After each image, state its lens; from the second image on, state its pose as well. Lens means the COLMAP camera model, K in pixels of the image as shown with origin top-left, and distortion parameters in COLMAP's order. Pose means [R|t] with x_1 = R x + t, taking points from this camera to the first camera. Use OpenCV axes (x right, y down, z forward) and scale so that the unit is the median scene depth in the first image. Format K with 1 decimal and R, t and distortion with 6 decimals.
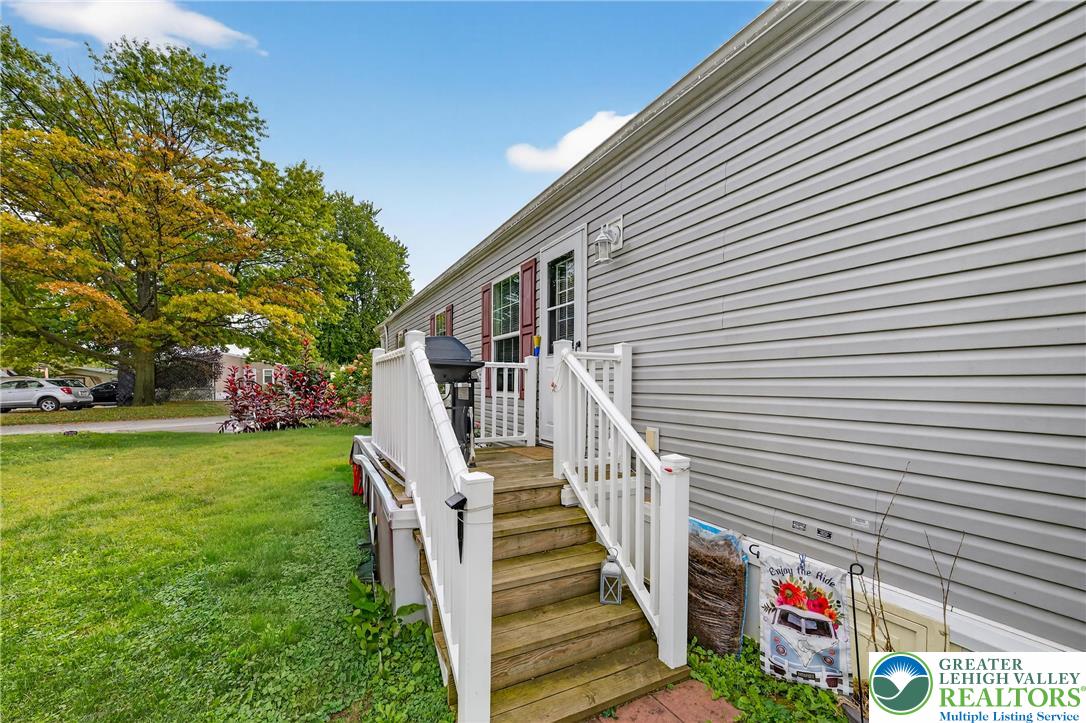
lens RADIAL K [[446.4, 0, 552.3], [0, 446.4, 383.0], [0, 0, 1]] dist [-0.001361, 0.000083]
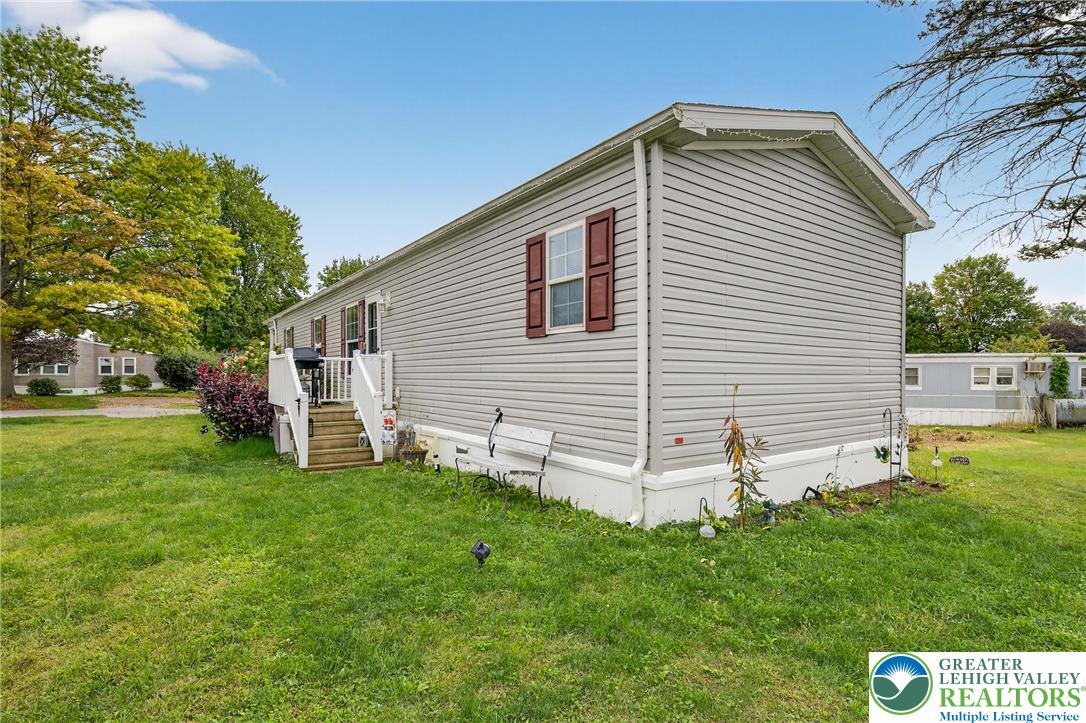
lens RADIAL K [[523.3, 0, 541.7], [0, 523.3, 365.4], [0, 0, 1]] dist [0.003355, 0.001814]
pose [[0.993199, -0.002954, 0.116395, 0.081360], [0.004512, 0.999904, -0.013120, 0.002927], [-0.116345, 0.013556, 0.993116, -0.223948]]
